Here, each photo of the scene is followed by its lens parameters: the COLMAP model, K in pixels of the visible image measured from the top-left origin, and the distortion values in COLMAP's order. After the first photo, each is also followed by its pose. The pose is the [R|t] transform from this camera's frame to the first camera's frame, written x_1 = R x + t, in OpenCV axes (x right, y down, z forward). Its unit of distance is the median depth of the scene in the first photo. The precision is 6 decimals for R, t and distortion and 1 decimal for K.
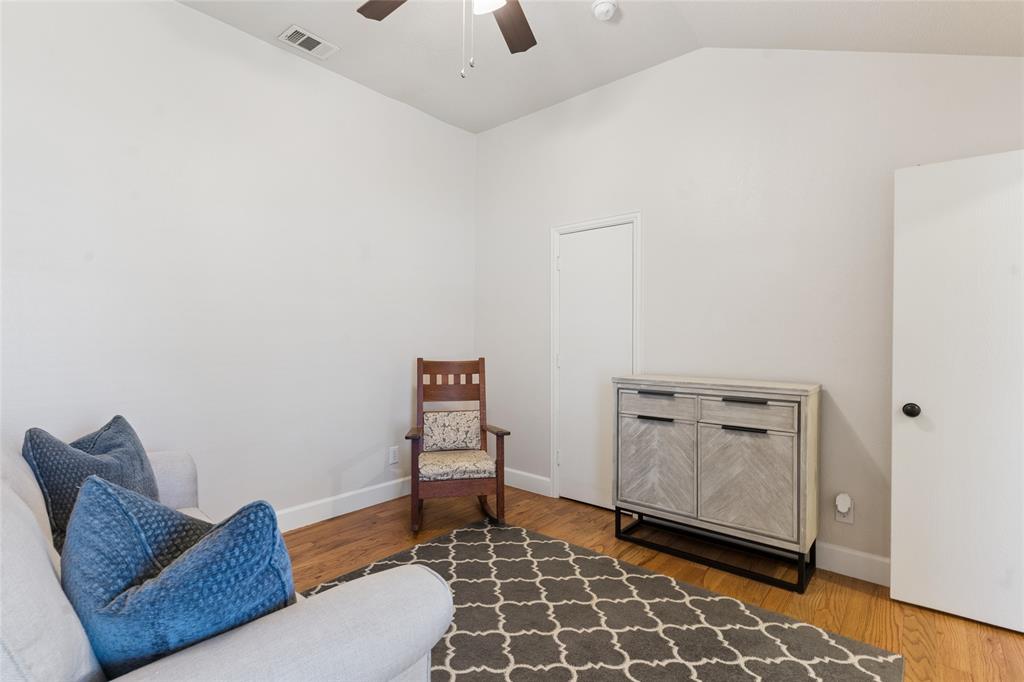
lens RADIAL K [[488.8, 0, 509.3], [0, 488.8, 341.2], [0, 0, 1]] dist [0.003038, 0.000714]
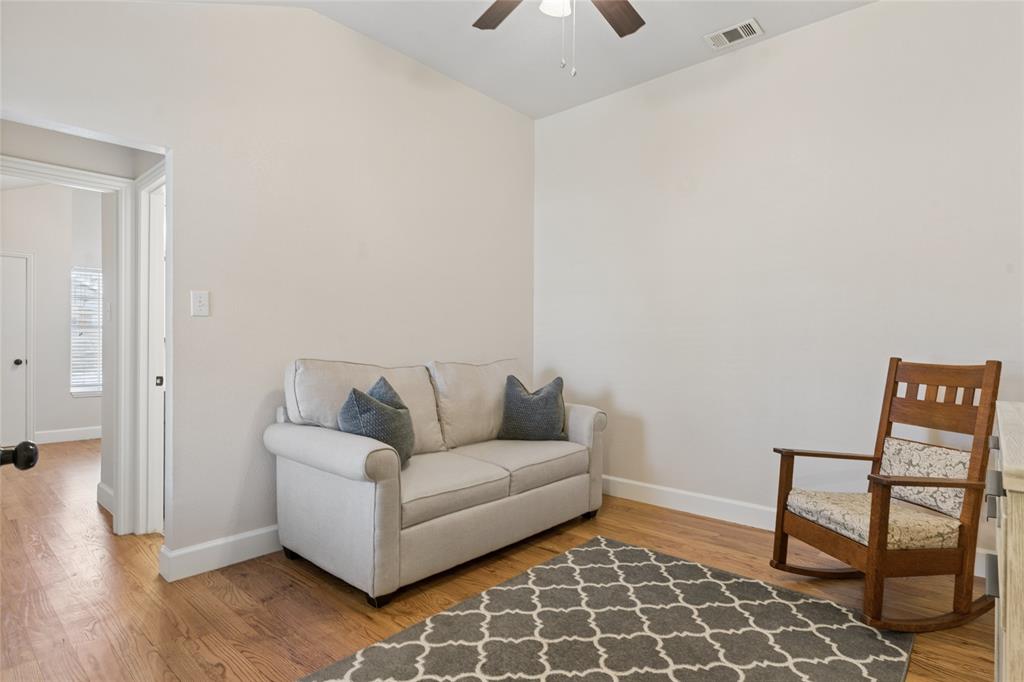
lens RADIAL K [[539.6, 0, 511.4], [0, 539.6, 344.1], [0, 0, 1]] dist [0.001816, -0.000757]
pose [[-0.026236, -0.003240, -0.999651, 0.716086], [-0.015001, 0.999883, -0.002847, 0.032137], [0.999543, 0.014921, -0.026282, 0.601527]]
